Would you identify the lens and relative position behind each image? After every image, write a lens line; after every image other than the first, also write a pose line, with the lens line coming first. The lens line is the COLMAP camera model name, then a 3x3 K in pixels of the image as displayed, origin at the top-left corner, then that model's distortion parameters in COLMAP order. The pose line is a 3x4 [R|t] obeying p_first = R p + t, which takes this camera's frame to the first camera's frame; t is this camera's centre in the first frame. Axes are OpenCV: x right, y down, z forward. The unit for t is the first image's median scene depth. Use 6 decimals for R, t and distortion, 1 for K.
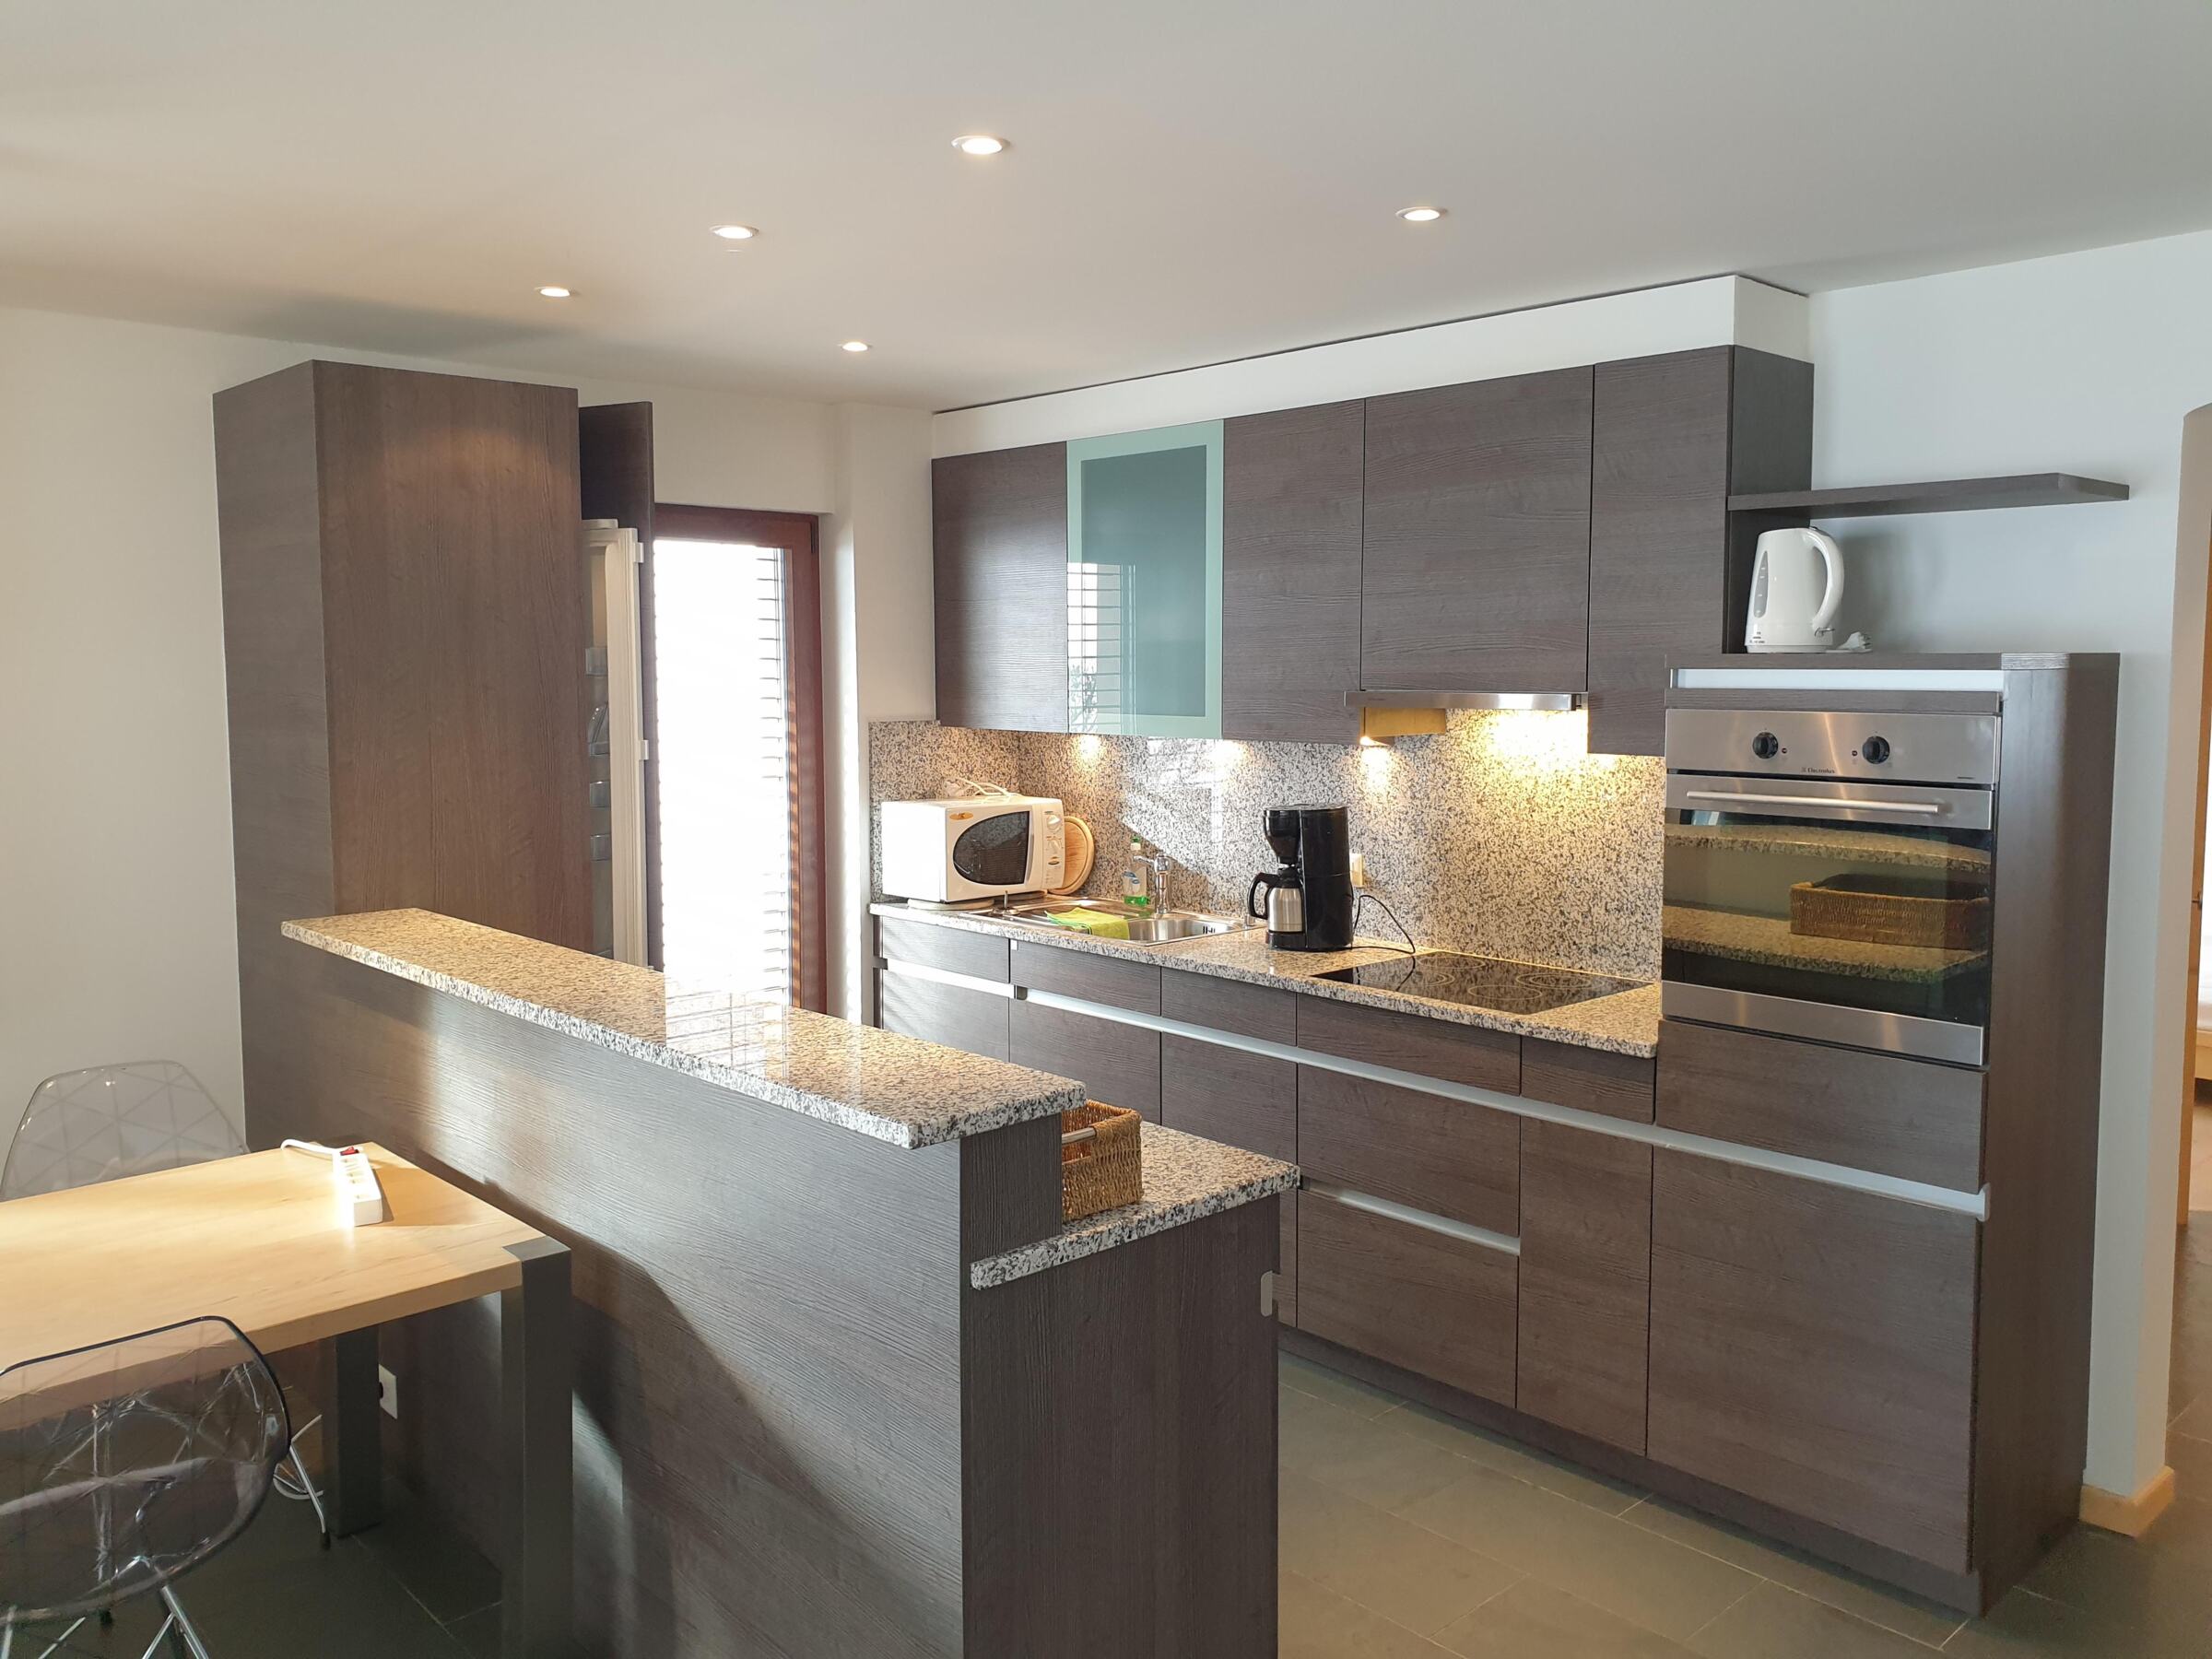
lens RADIAL K [[1740.9, 0, 1117.2], [0, 1740.9, 819.4], [0, 0, 1]] dist [0.041574, -0.030148]
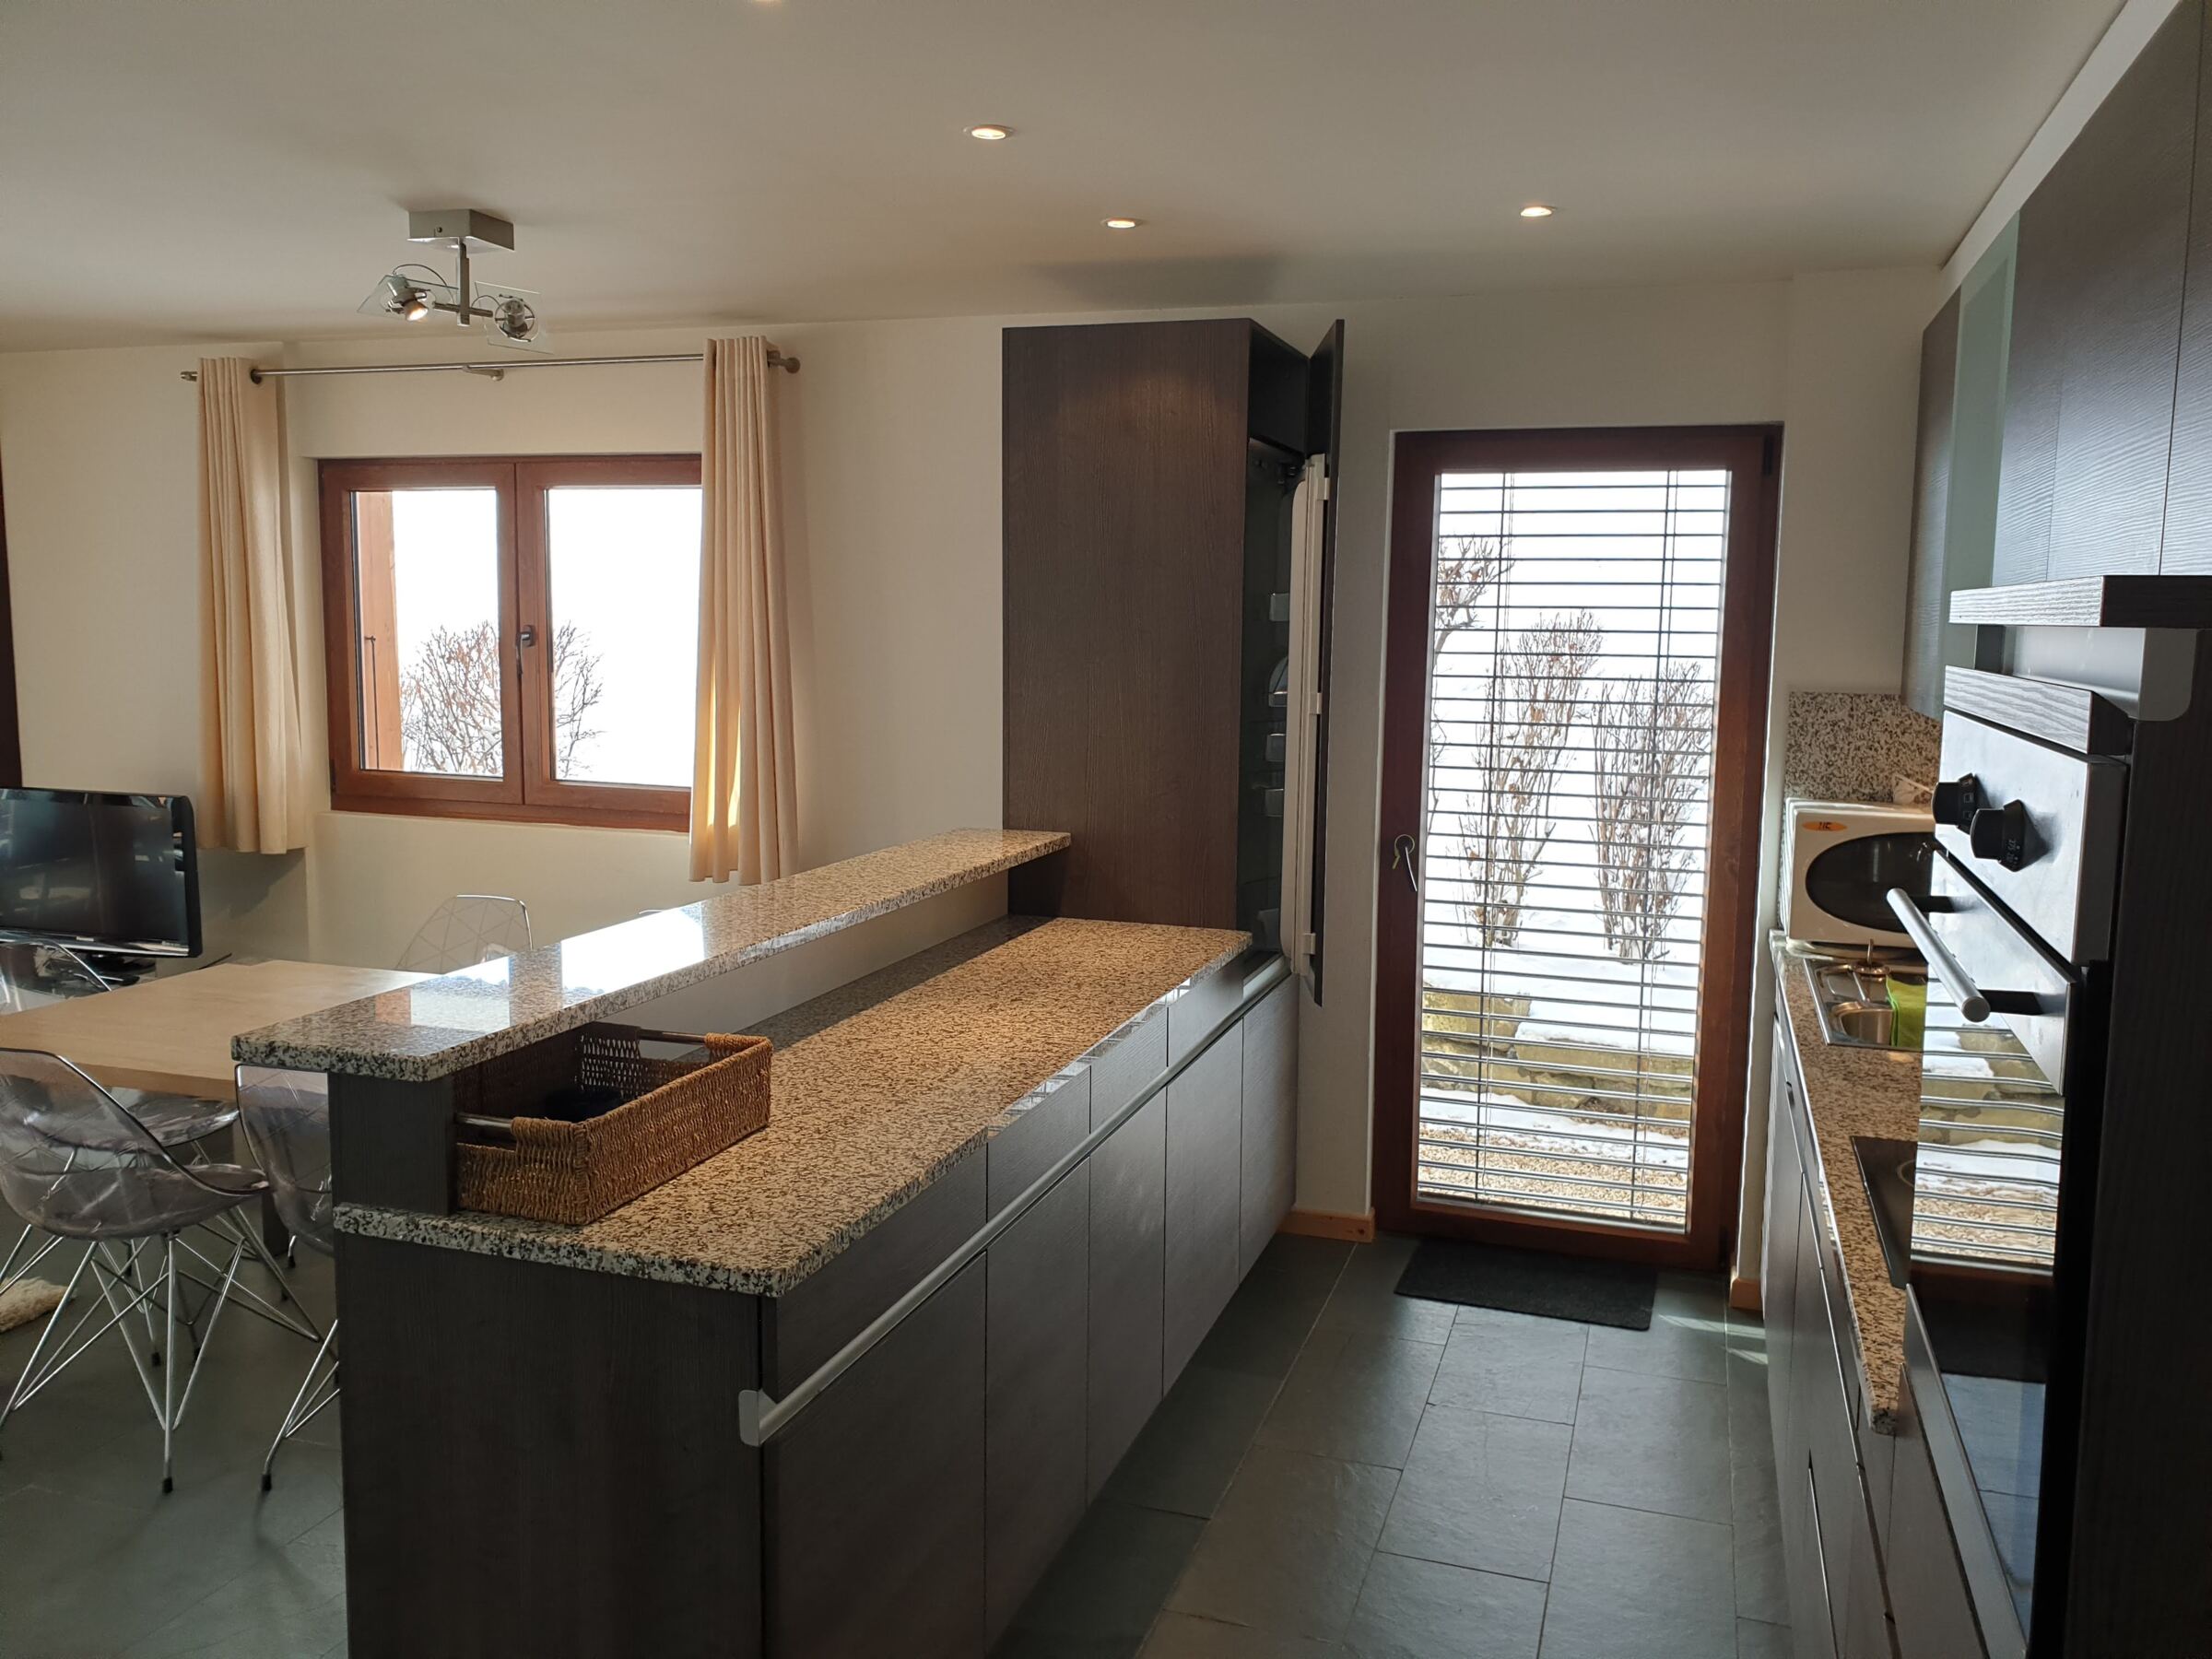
lens RADIAL K [[1740.9, 0, 1137.1], [0, 1740.9, 816.3], [0, 0, 1]] dist [0.041574, -0.030148]
pose [[0.460490, 0.119306, -0.879611, 0.853876], [-0.098426, 0.991679, 0.082979, -0.077691], [0.882191, 0.048366, 0.468401, 0.811216]]
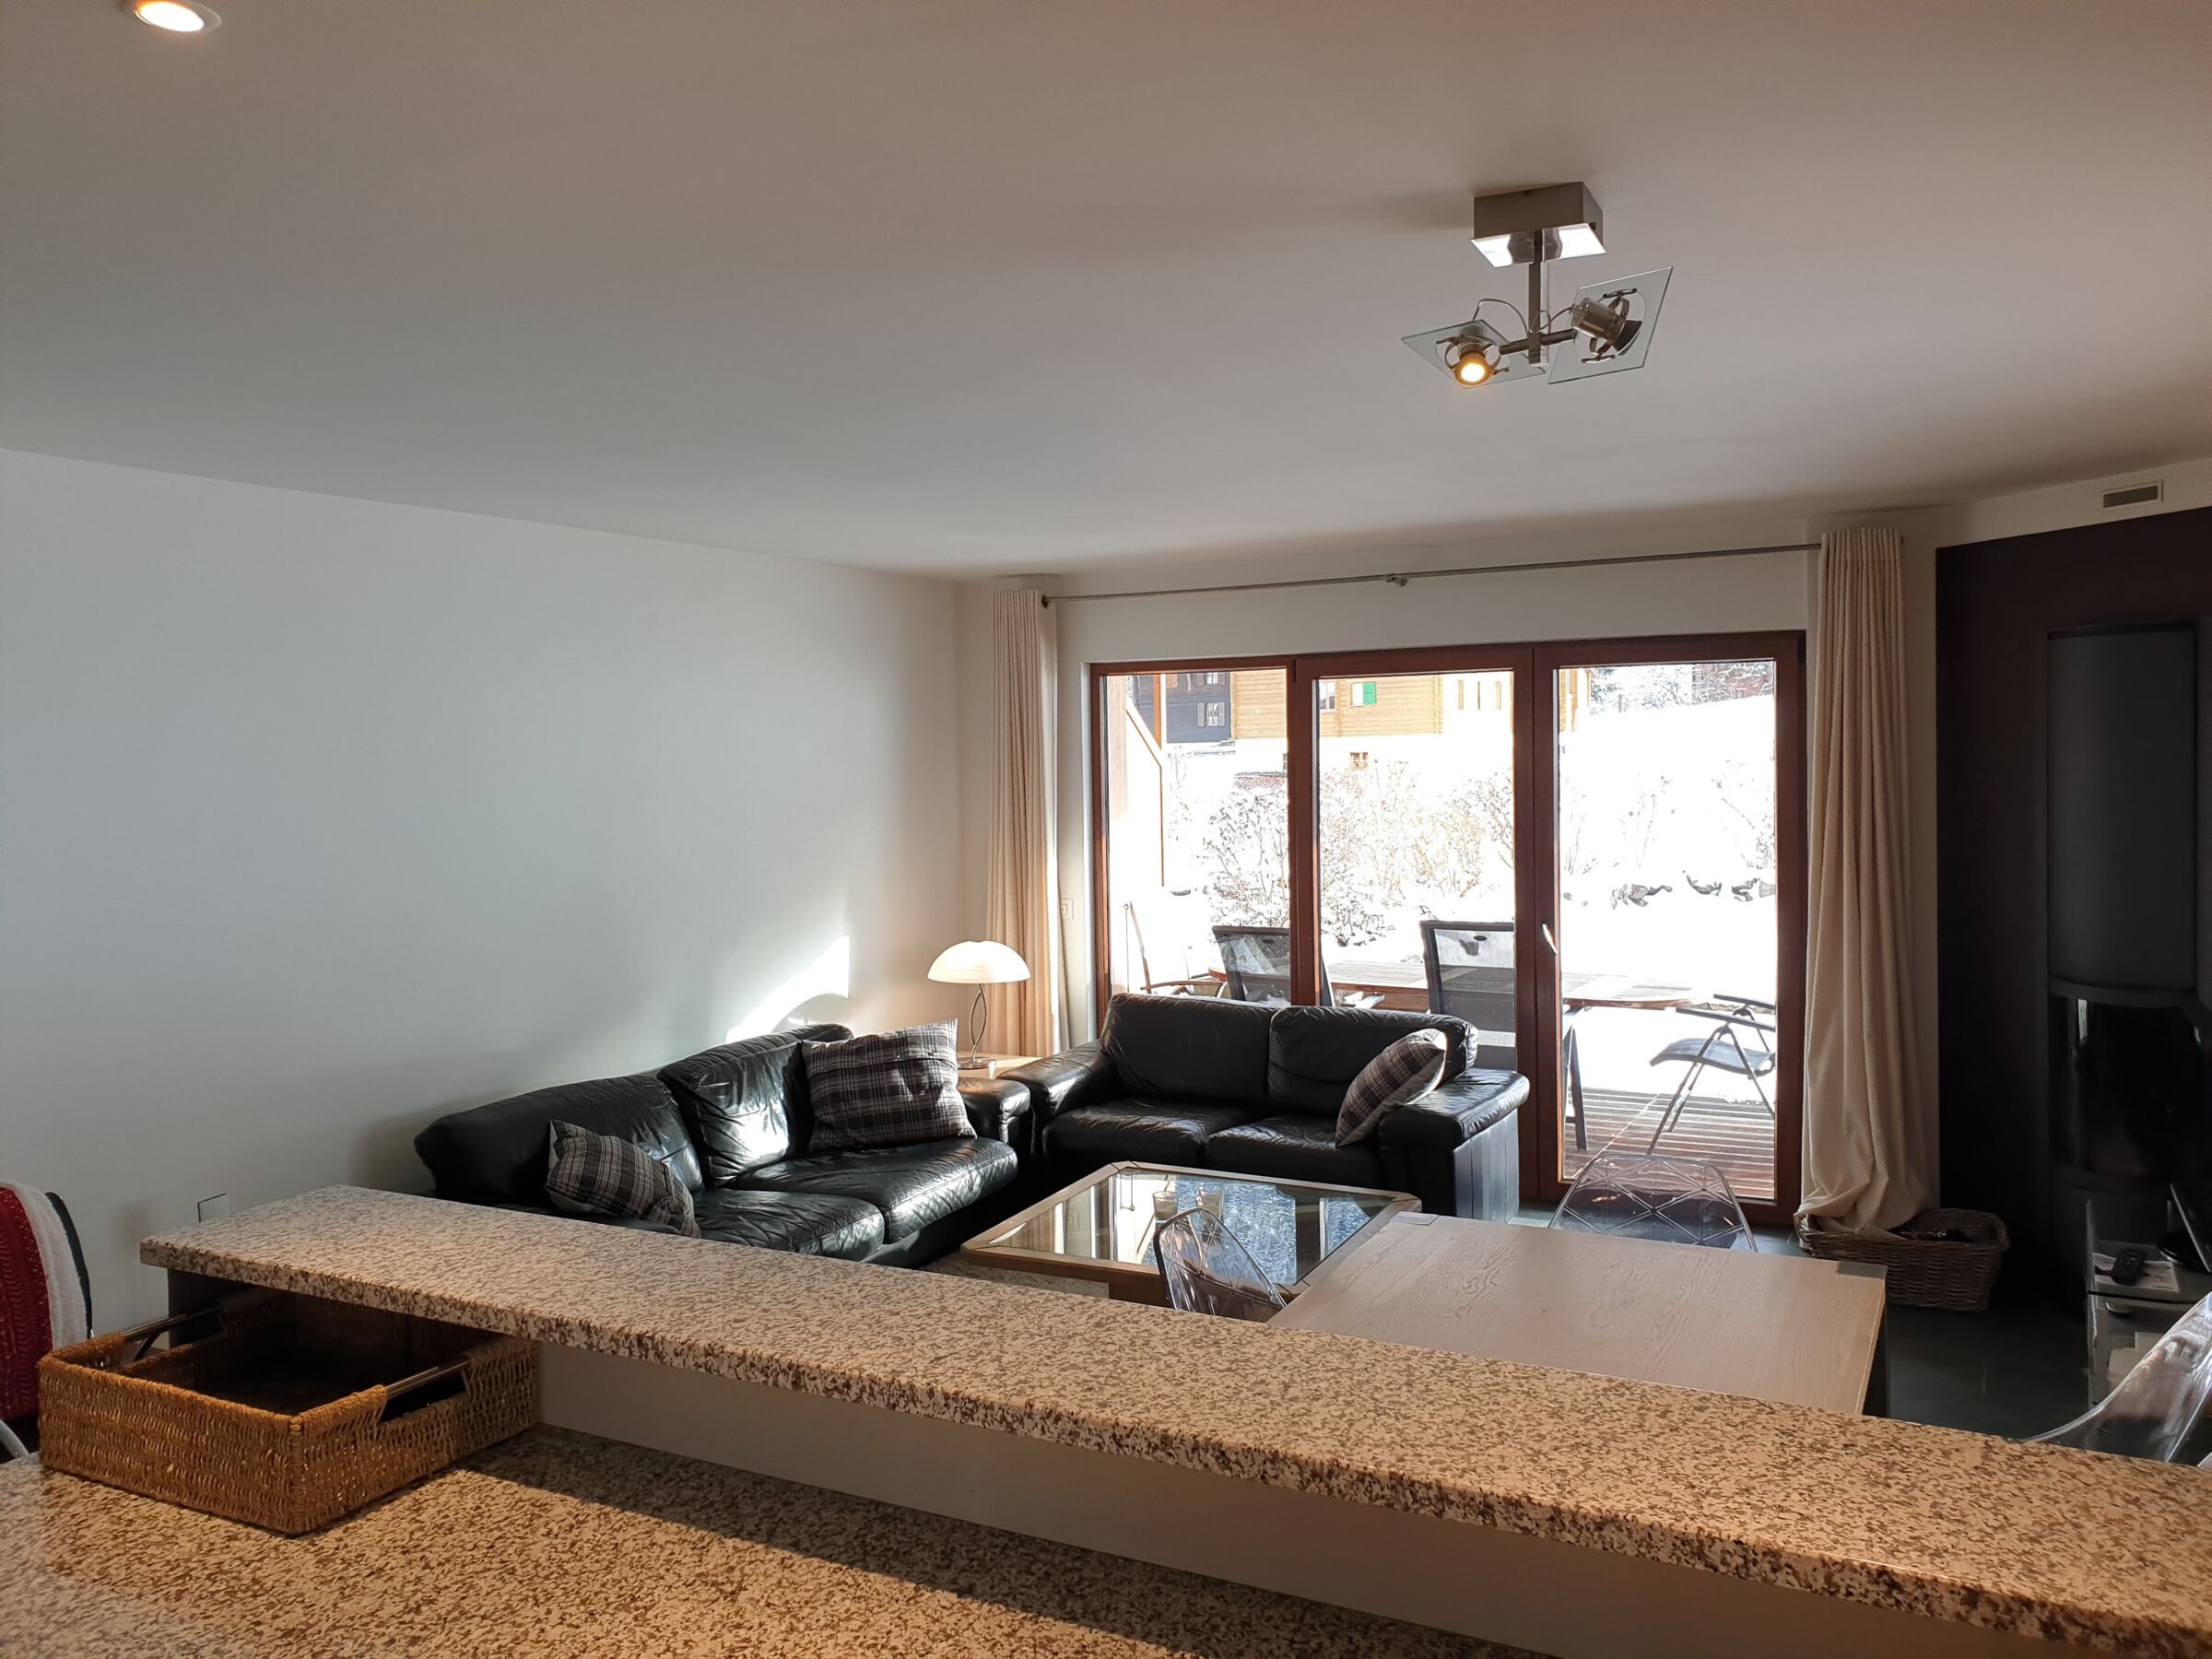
lens RADIAL K [[1740.9, 0, 1113.0], [0, 1740.9, 811.6], [0, 0, 1]] dist [0.041574, -0.030148]
pose [[-0.957095, 0.038725, -0.287175, -0.240977], [0.000467, 0.991235, 0.132110, -0.190301], [0.289774, 0.126308, -0.948724, 1.858827]]
